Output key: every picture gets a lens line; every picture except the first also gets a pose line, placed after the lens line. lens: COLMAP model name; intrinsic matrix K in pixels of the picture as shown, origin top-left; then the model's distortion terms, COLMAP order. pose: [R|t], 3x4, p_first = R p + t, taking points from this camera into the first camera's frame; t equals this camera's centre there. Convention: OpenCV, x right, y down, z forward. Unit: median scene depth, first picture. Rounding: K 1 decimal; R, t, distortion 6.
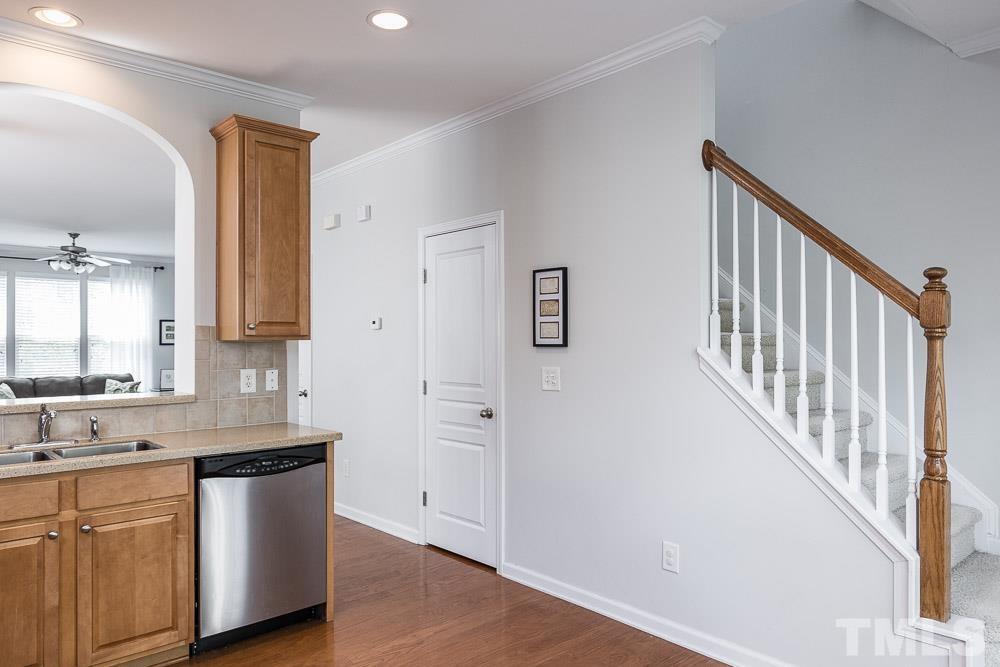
lens RADIAL K [[675.9, 0, 506.3], [0, 675.9, 336.4], [0, 0, 1]] dist [0.000522, 0.000736]
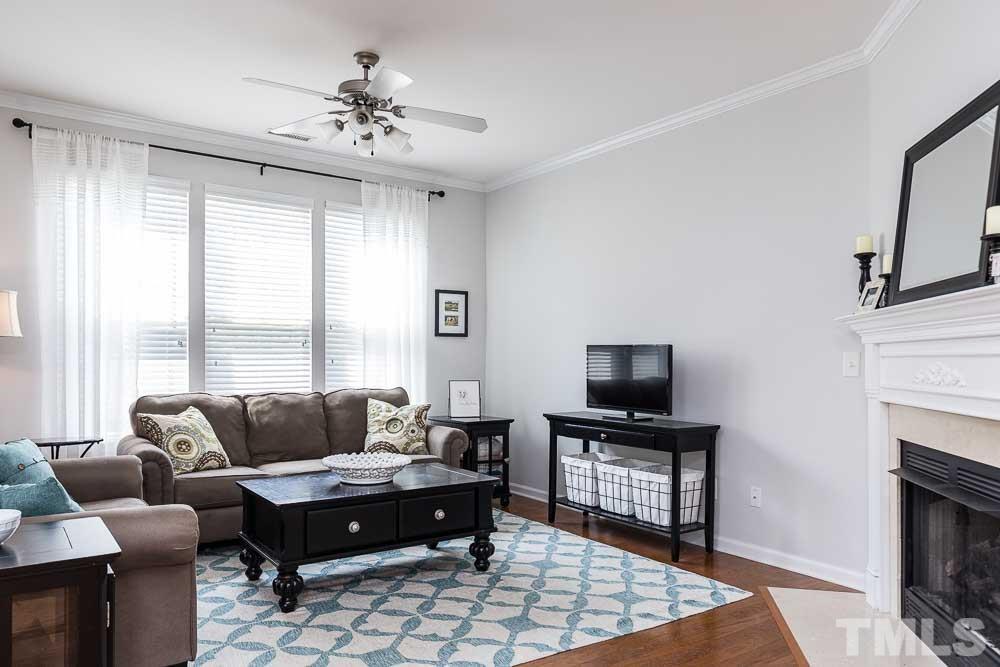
lens RADIAL K [[672.8, 0, 487.1], [0, 672.8, 356.9], [0, 0, 1]] dist [-0.002023, 0.000790]
pose [[0.992552, 0.004870, -0.121721, -1.113002], [-0.004169, 0.999973, 0.006015, 0.071060], [0.121748, -0.005463, 0.992546, 1.285701]]
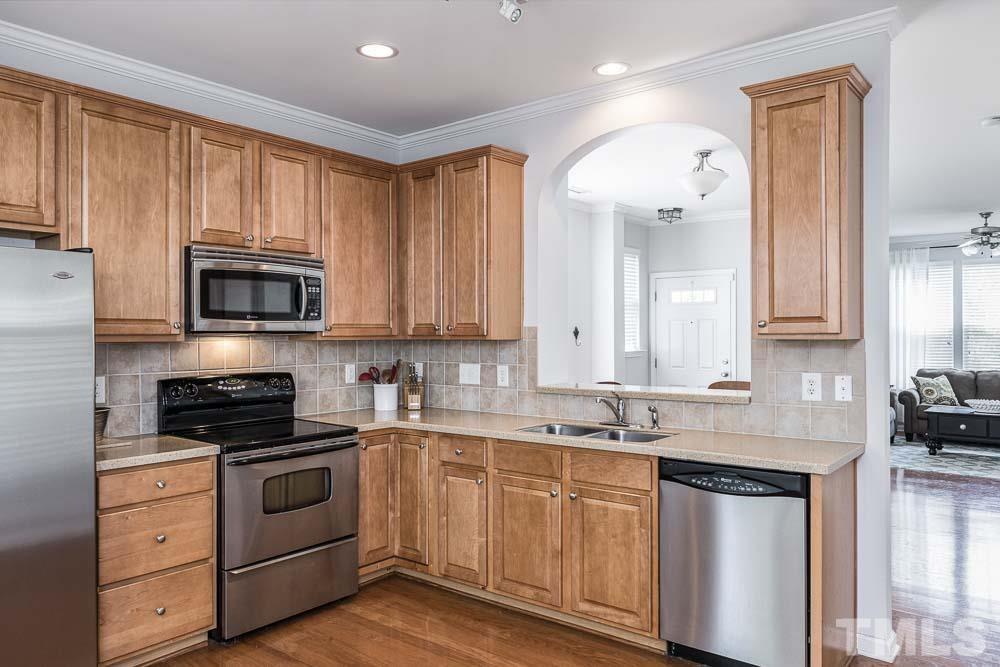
lens RADIAL K [[711.0, 0, 500.0], [0, 711.0, 333.5], [0, 0, 1]] dist [0.001168, -0.000727]
pose [[0.159424, 0.003273, -0.987205, 0.414101], [0.011756, 0.999917, 0.005213, -0.009488], [0.987140, -0.012436, 0.159372, 0.456655]]
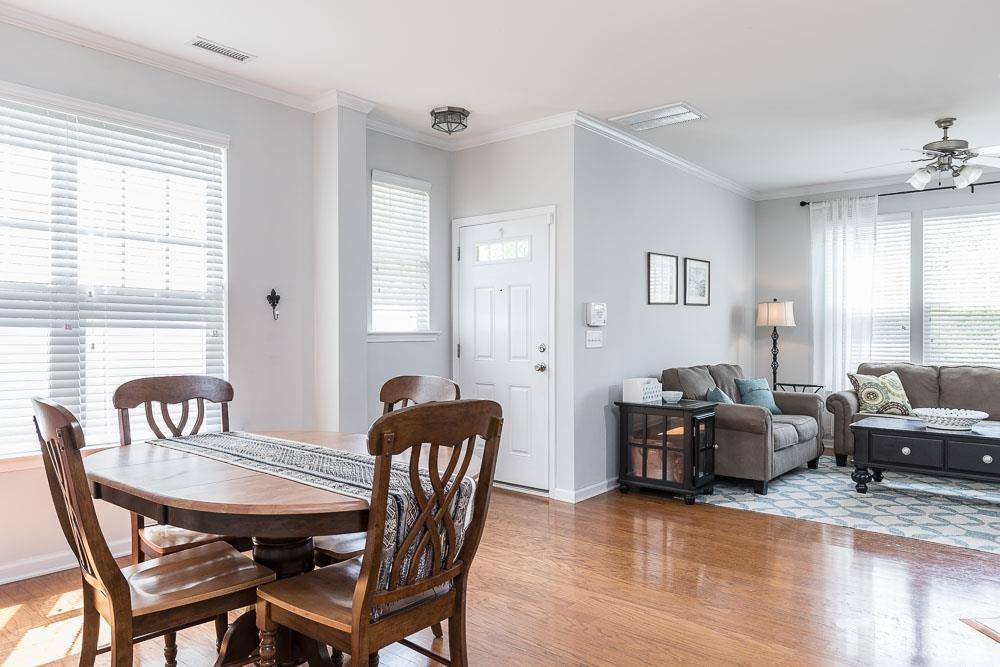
lens RADIAL K [[675.9, 0, 506.3], [0, 675.9, 336.4], [0, 0, 1]] dist [0.000522, 0.000736]
pose [[0.136635, 0.005878, -0.990604, -0.247546], [0.007835, 0.999945, 0.007014, 0.058381], [0.990590, -0.008720, 0.136581, 1.183356]]
